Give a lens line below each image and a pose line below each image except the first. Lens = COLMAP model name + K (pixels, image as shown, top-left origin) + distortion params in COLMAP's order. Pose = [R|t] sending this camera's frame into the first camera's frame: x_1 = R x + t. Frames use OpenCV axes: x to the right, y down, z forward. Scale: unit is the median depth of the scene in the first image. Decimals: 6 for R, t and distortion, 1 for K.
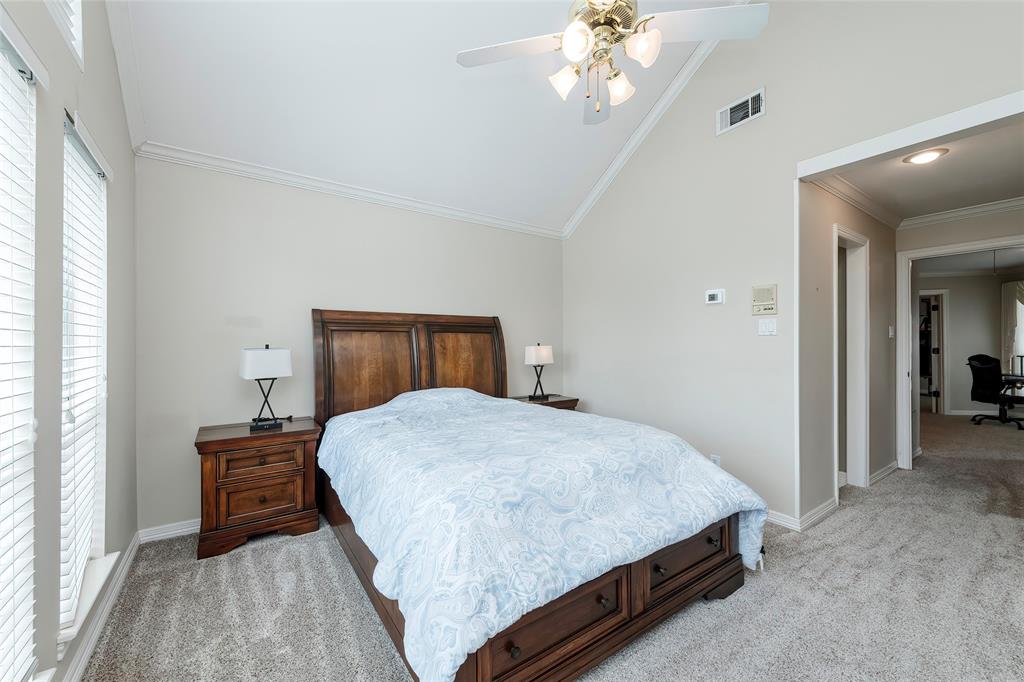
lens RADIAL K [[402.5, 0, 506.5], [0, 402.5, 346.8], [0, 0, 1]] dist [0.001682, -0.000687]
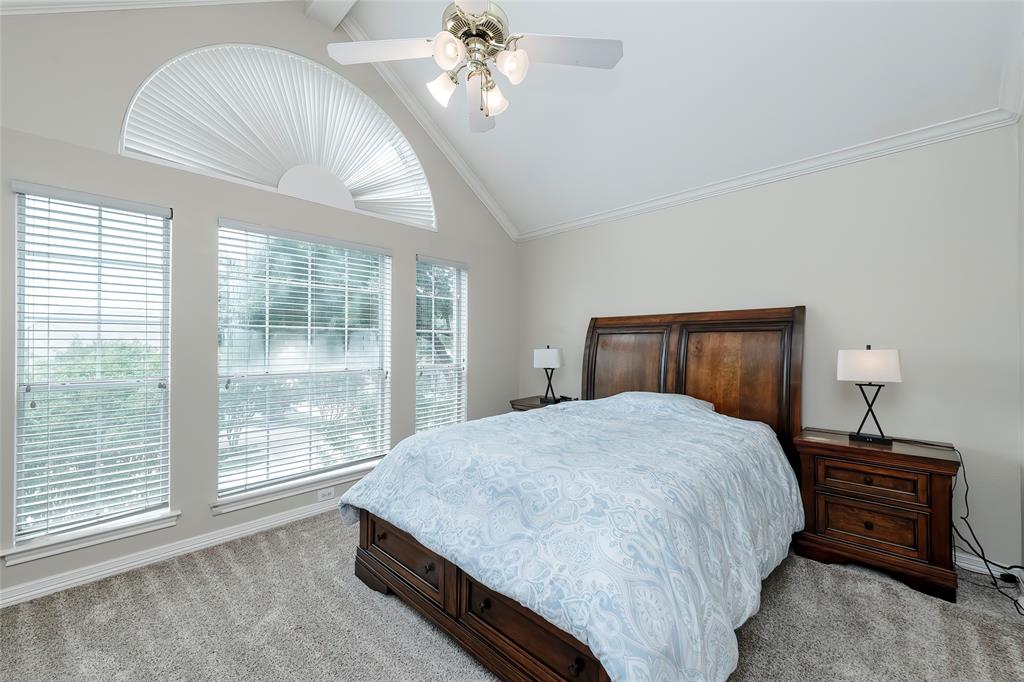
lens RADIAL K [[402.5, 0, 505.1], [0, 402.5, 339.8], [0, 0, 1]] dist [0.001682, -0.000687]
pose [[0.188587, -0.008207, -0.982022, 0.619682], [-0.007654, 0.999922, -0.009827, -0.007806], [0.982027, 0.009370, 0.188510, 0.431363]]
